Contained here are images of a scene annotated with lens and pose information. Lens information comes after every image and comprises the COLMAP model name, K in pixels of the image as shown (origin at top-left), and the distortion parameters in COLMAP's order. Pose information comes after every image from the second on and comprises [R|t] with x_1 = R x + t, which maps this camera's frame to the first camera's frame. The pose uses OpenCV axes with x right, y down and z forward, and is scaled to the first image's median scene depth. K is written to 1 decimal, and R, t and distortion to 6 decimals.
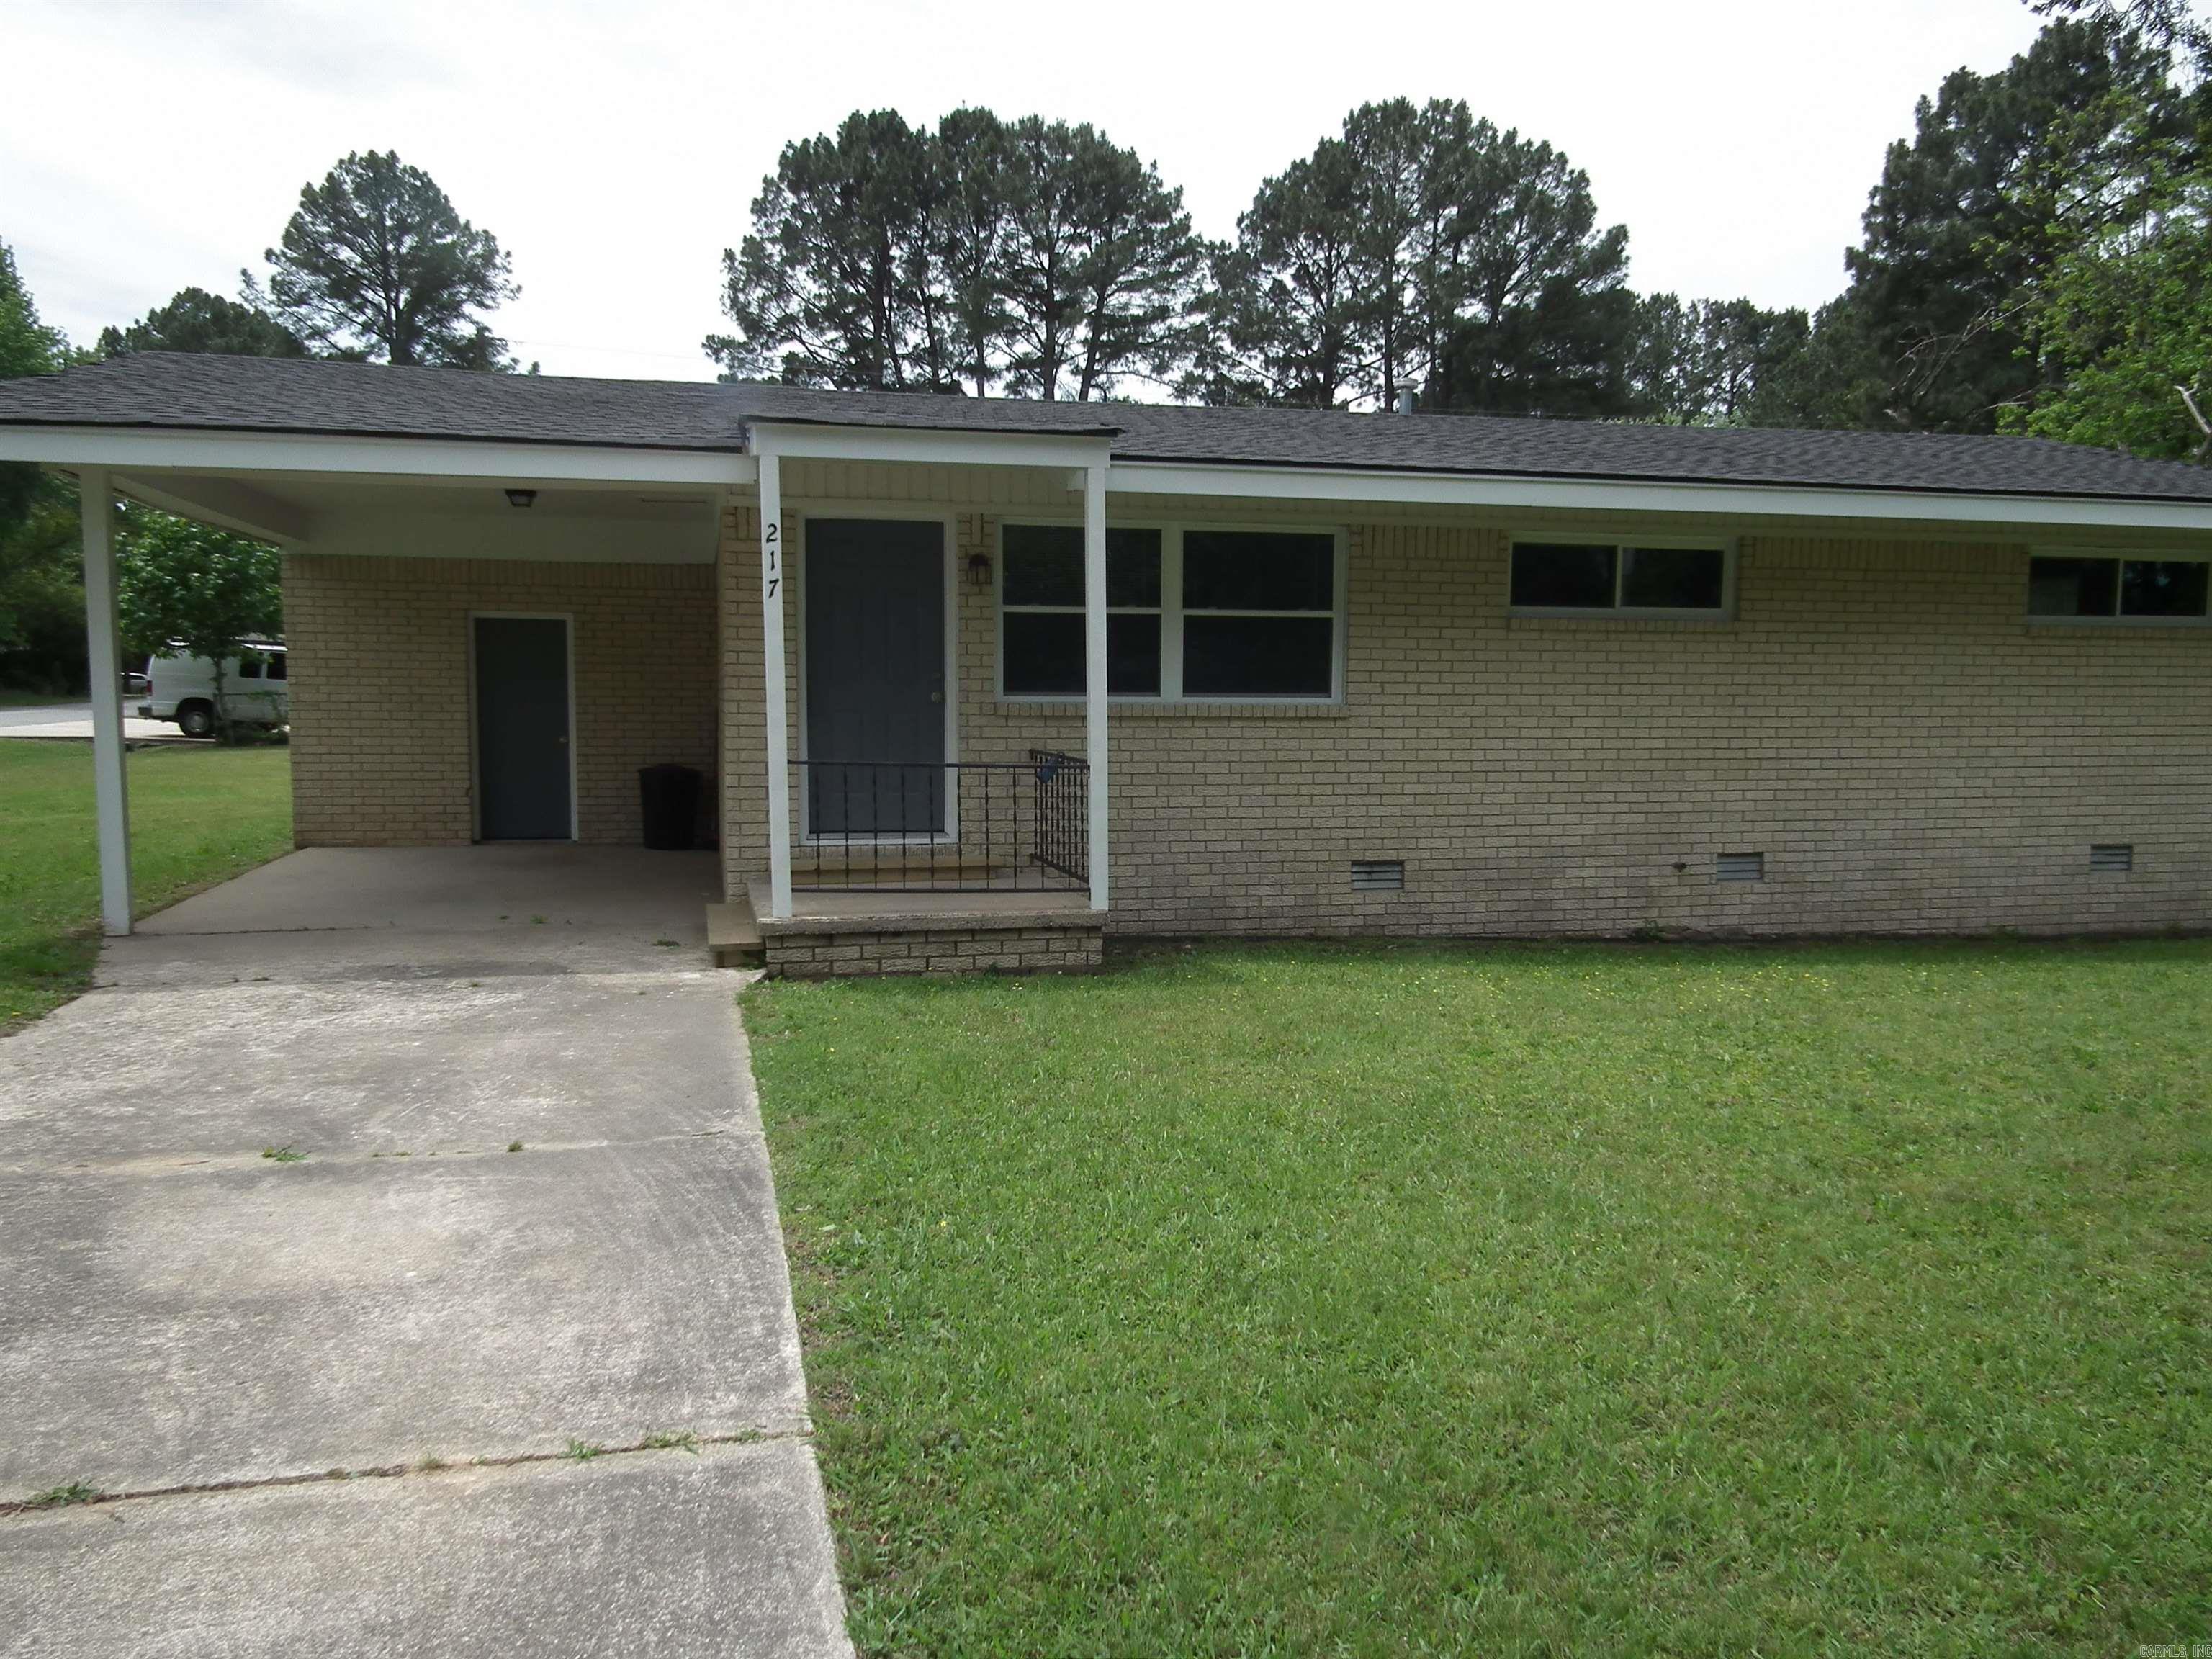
lens RADIAL K [[1662.1, 0, 1111.4], [0, 1662.1, 832.1], [0, 0, 1]] dist [0.012563, 0.019445]
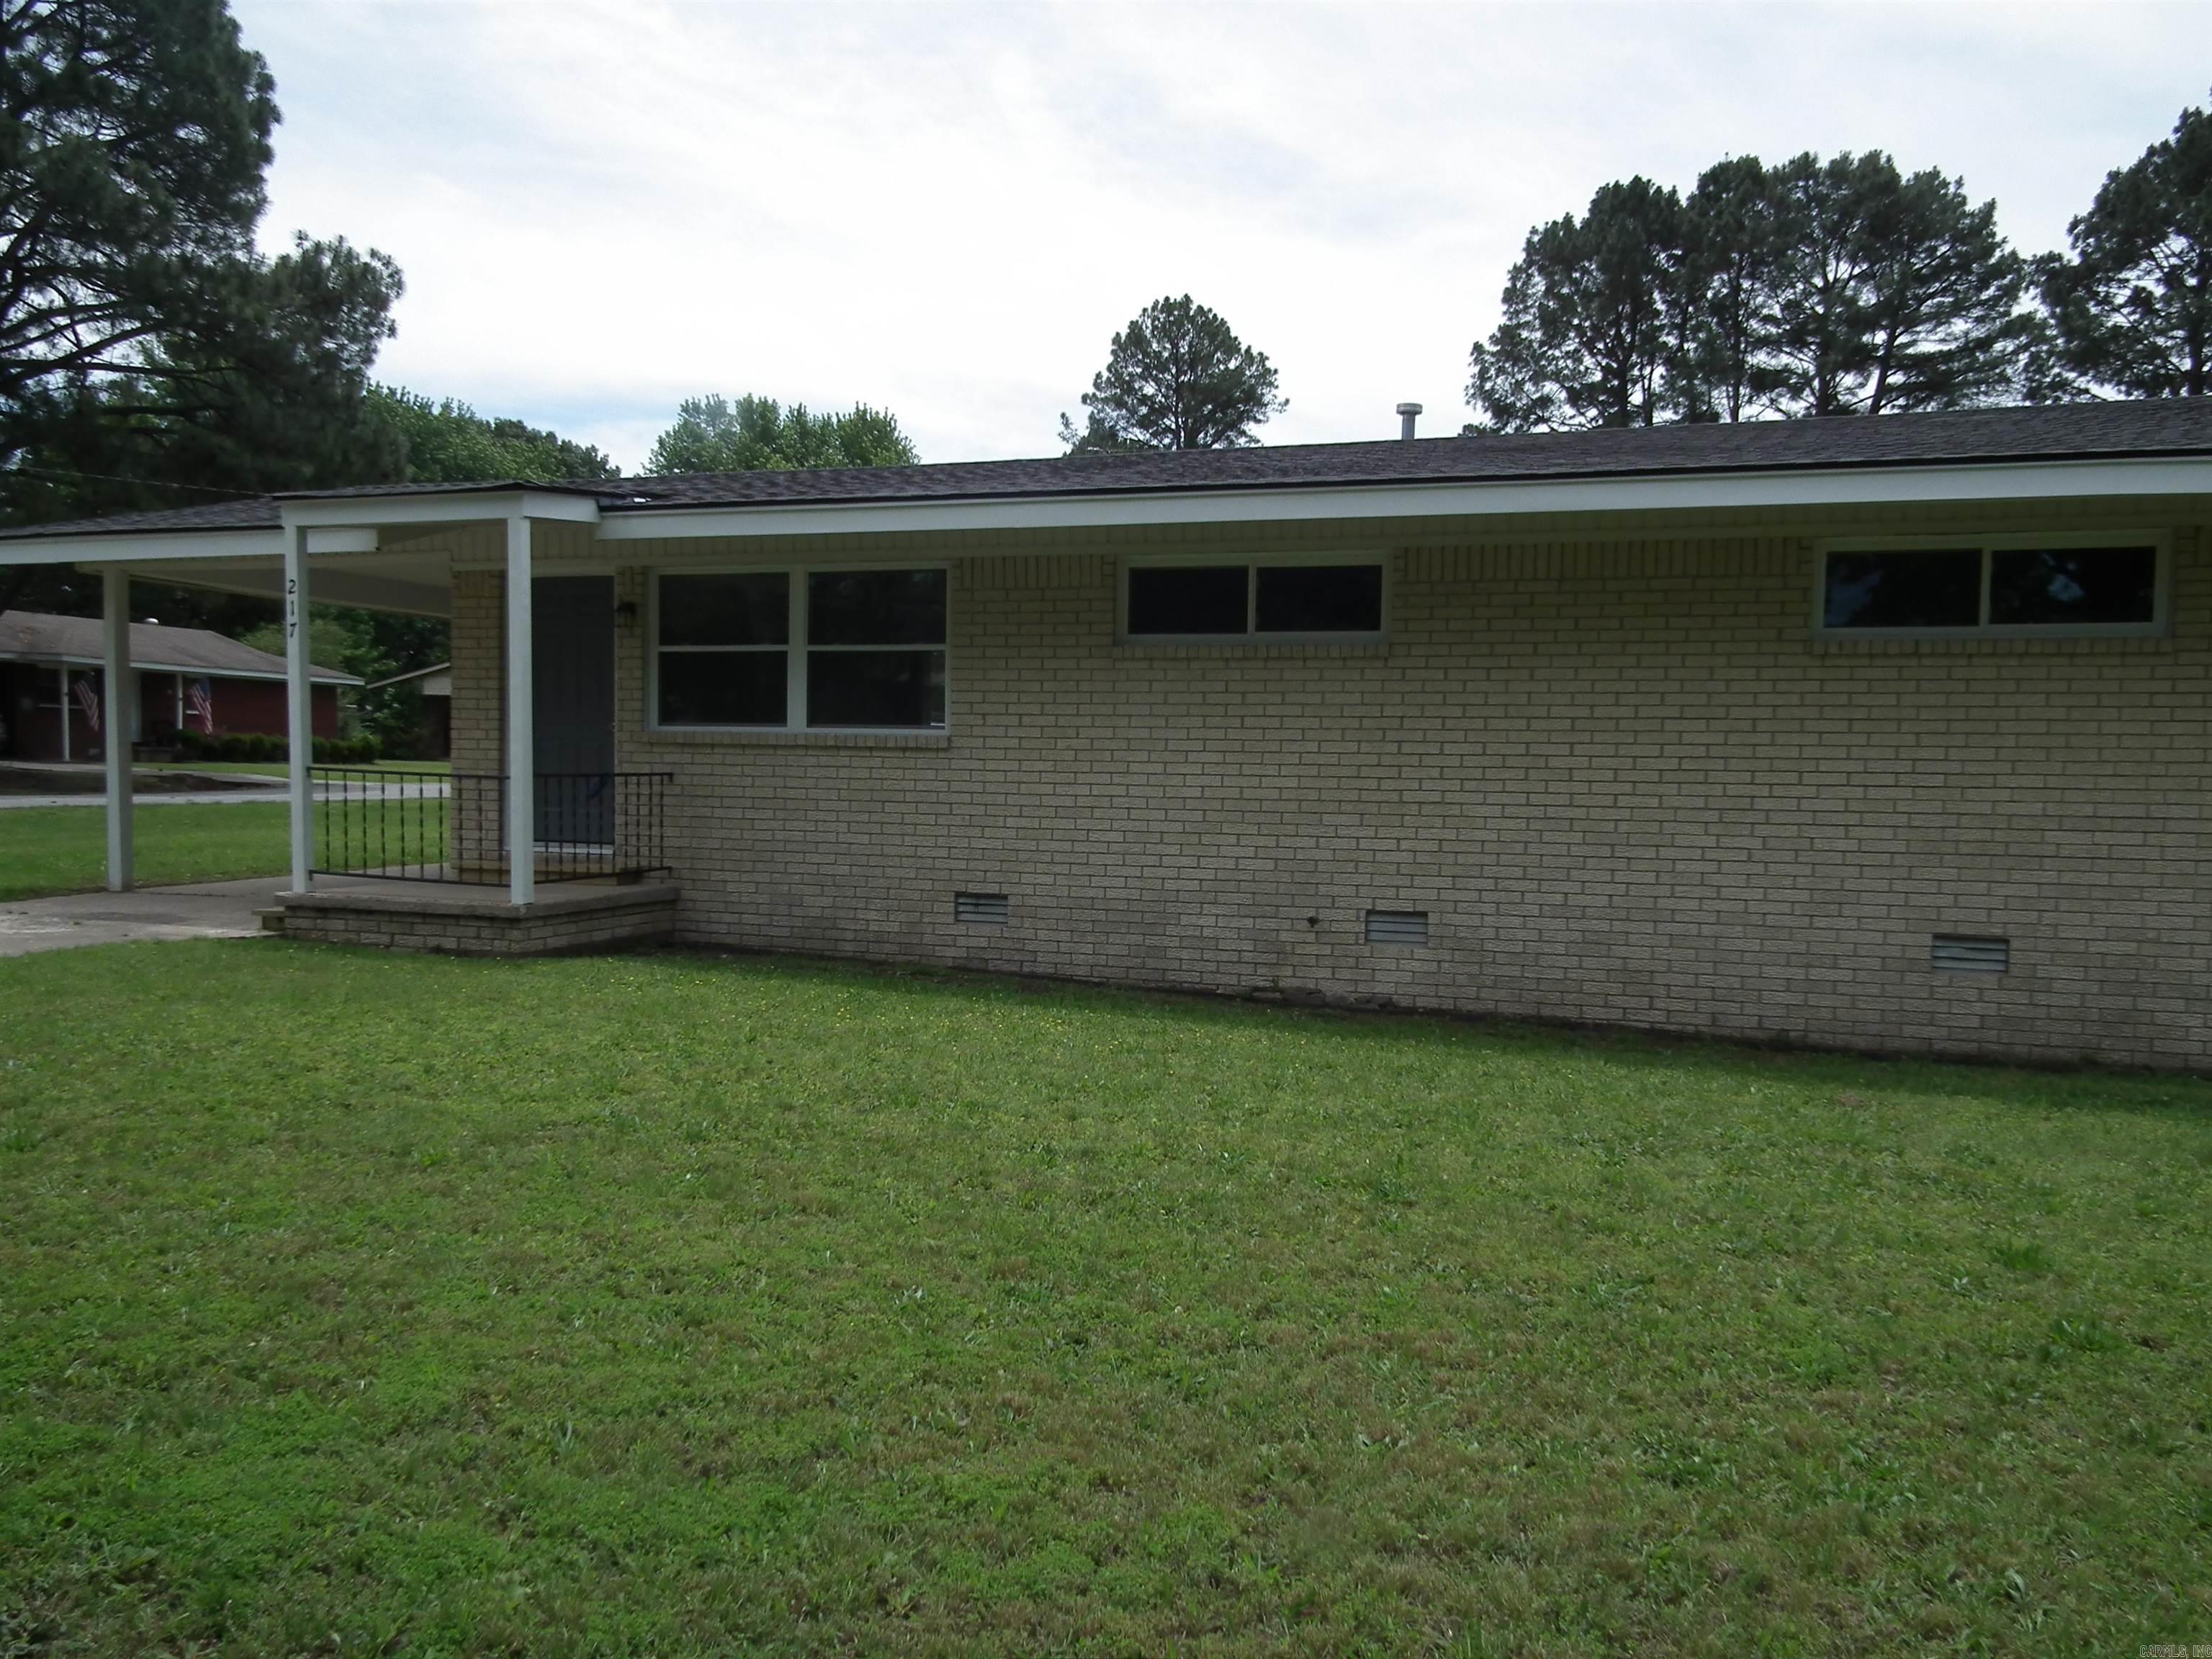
lens RADIAL K [[1662.1, 0, 1110.7], [0, 1662.1, 831.7], [0, 0, 1]] dist [0.012563, 0.019445]
pose [[0.847674, 0.029754, -0.529682, 0.710342], [-0.058347, 0.997598, -0.037338, 0.012336], [0.527299, 0.062556, 0.847374, 0.187407]]
